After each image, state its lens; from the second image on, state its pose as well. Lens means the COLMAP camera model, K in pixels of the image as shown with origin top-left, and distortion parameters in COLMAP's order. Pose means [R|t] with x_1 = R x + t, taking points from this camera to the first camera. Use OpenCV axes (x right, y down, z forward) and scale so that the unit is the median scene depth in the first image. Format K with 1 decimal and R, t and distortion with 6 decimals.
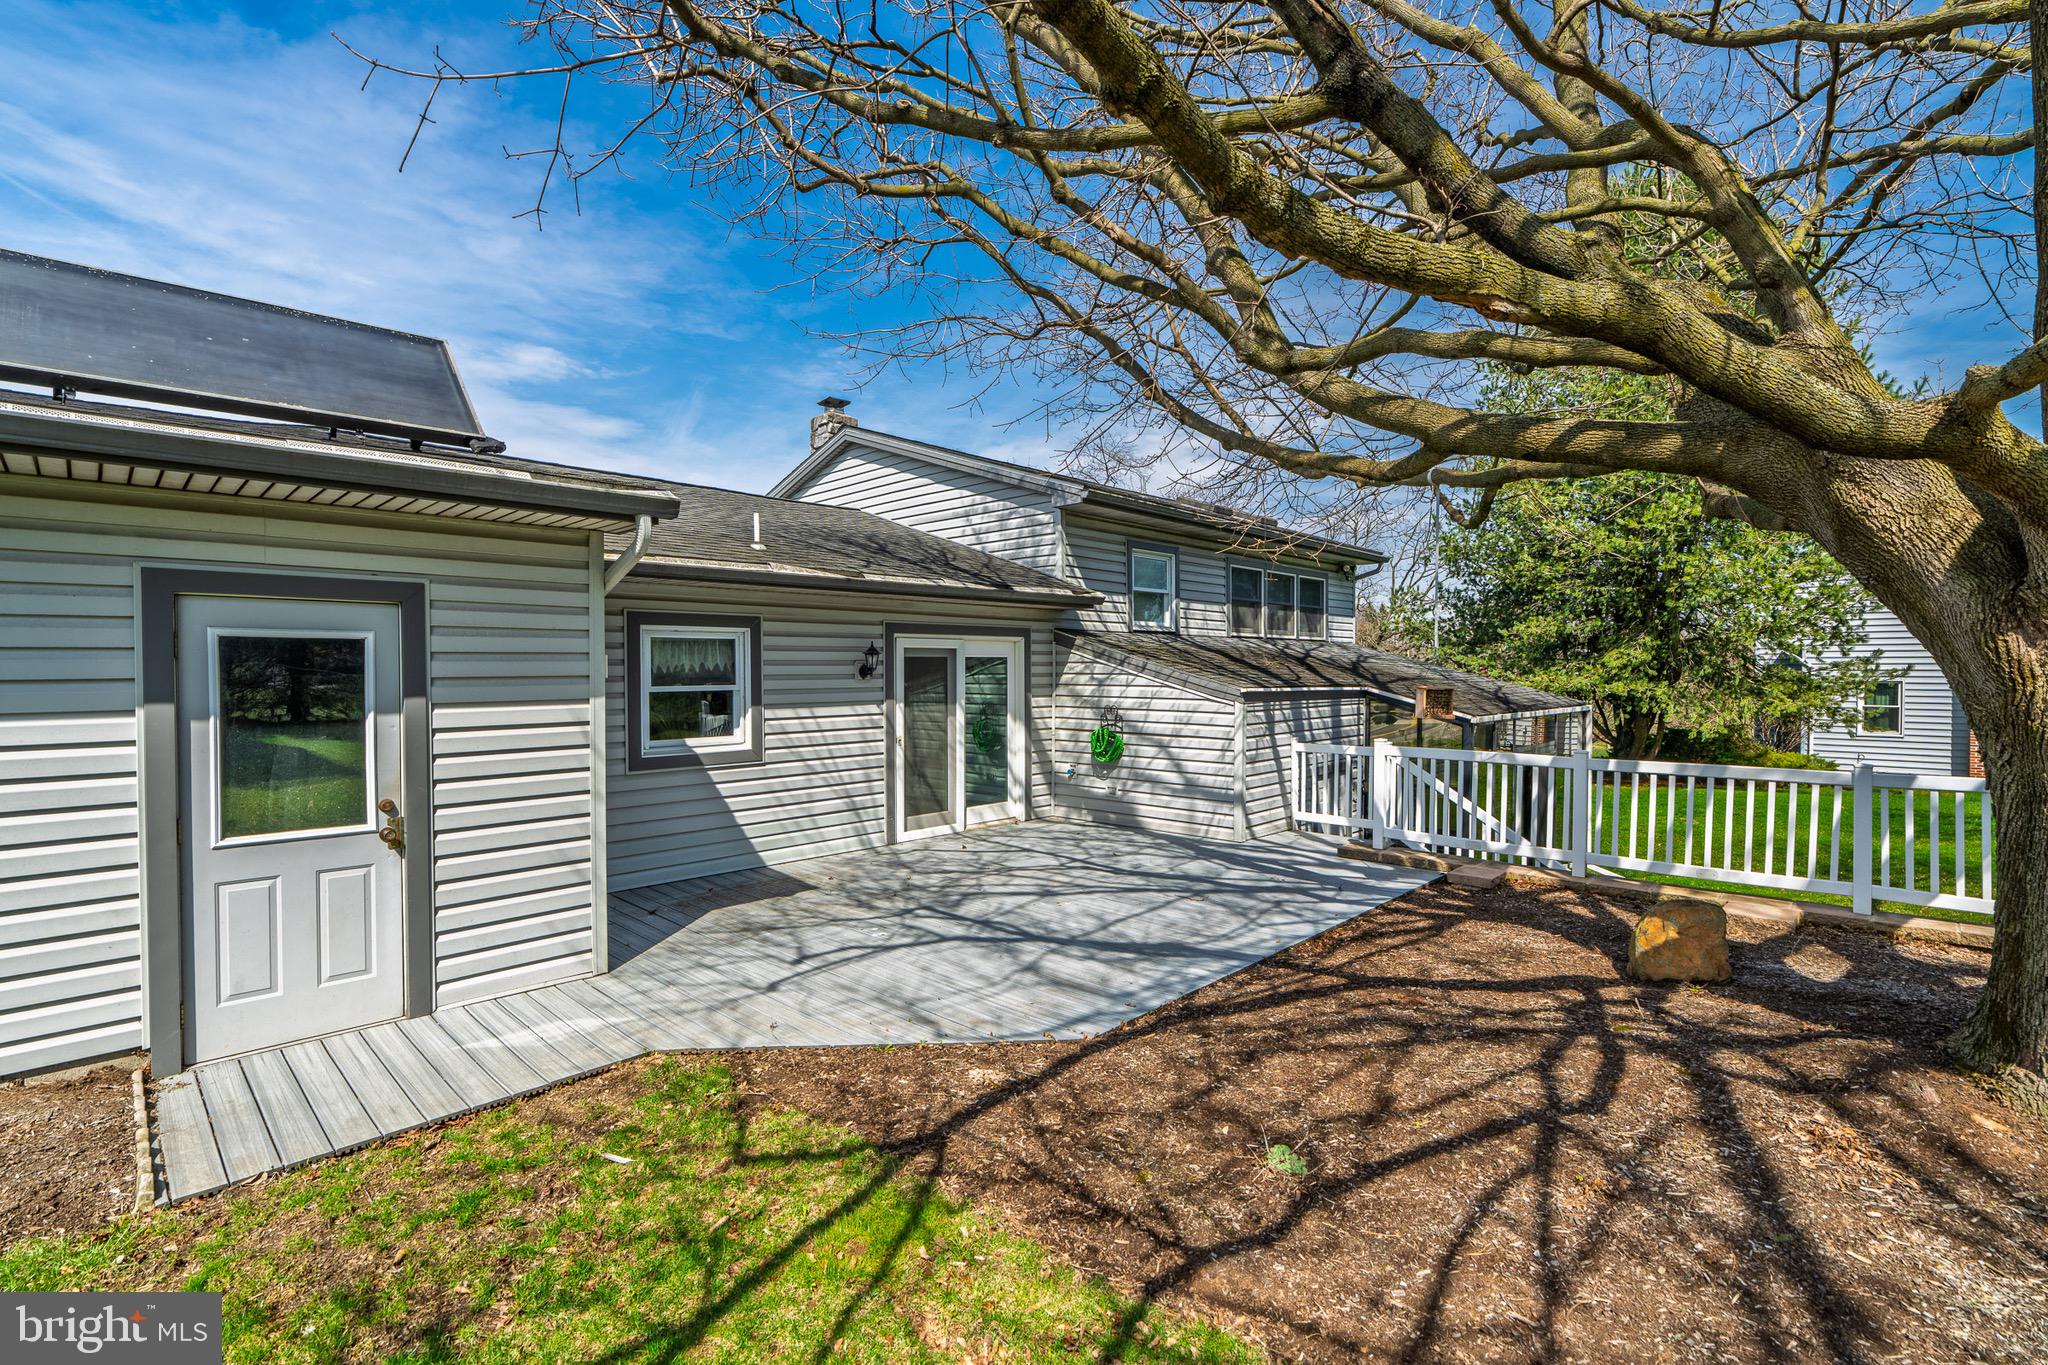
lens RADIAL K [[923.7, 0, 1059.6], [0, 923.7, 687.2], [0, 0, 1]] dist [-0.004665, 0.000315]
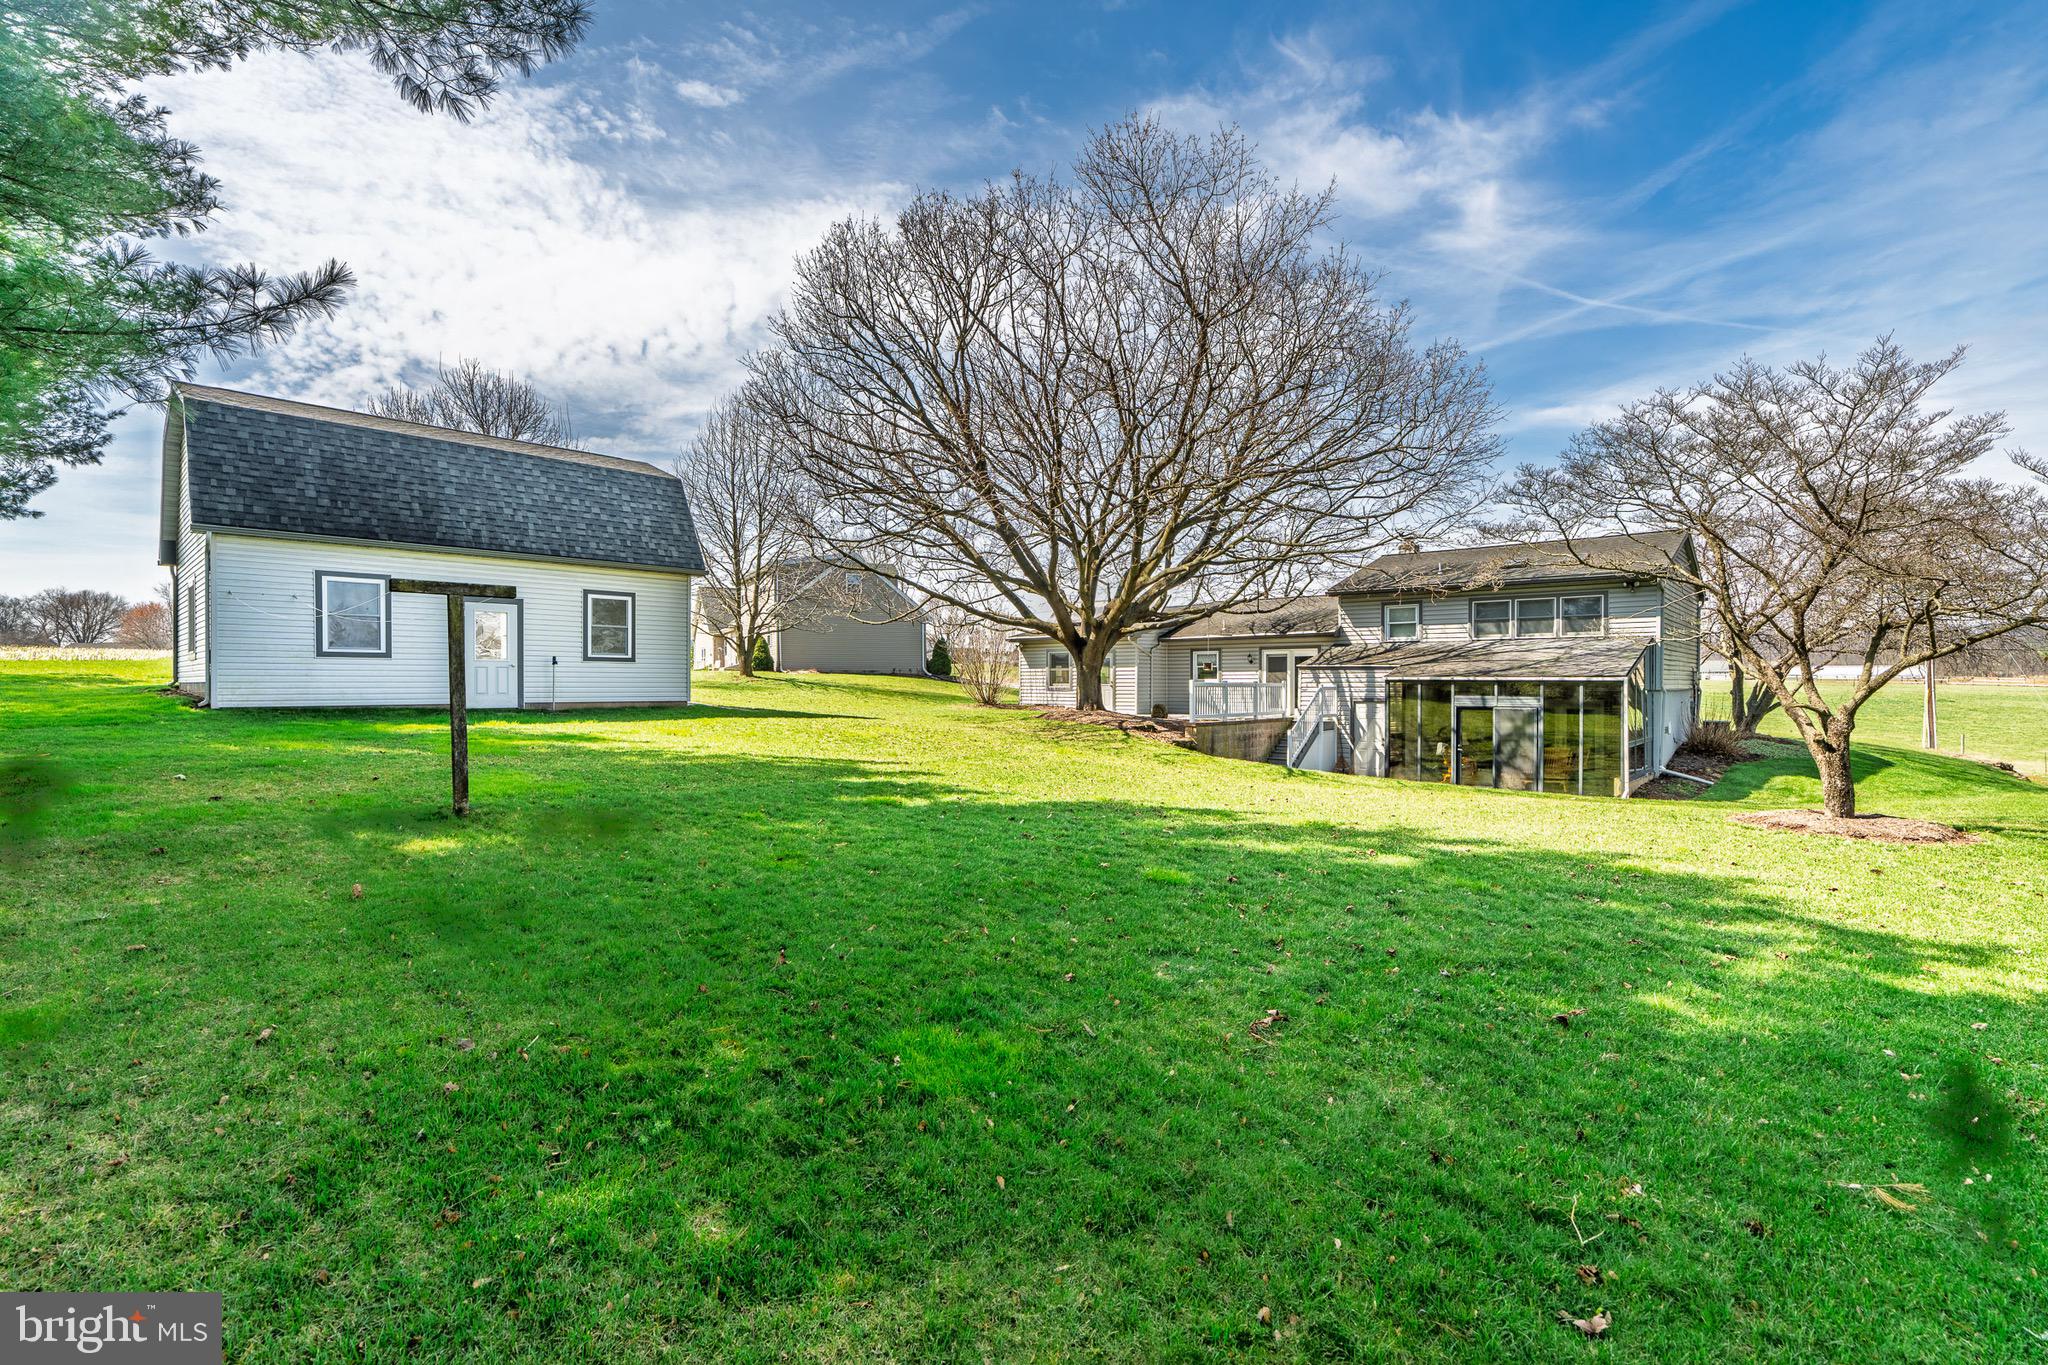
lens RADIAL K [[923.7, 0, 1036.5], [0, 923.7, 685.0], [0, 0, 1]] dist [-0.004665, 0.000315]
pose [[0.048937, 0.003389, -0.998796, 2.282807], [-0.019070, 0.999815, 0.002458, 0.053860], [0.998620, 0.018927, 0.048992, 0.042607]]
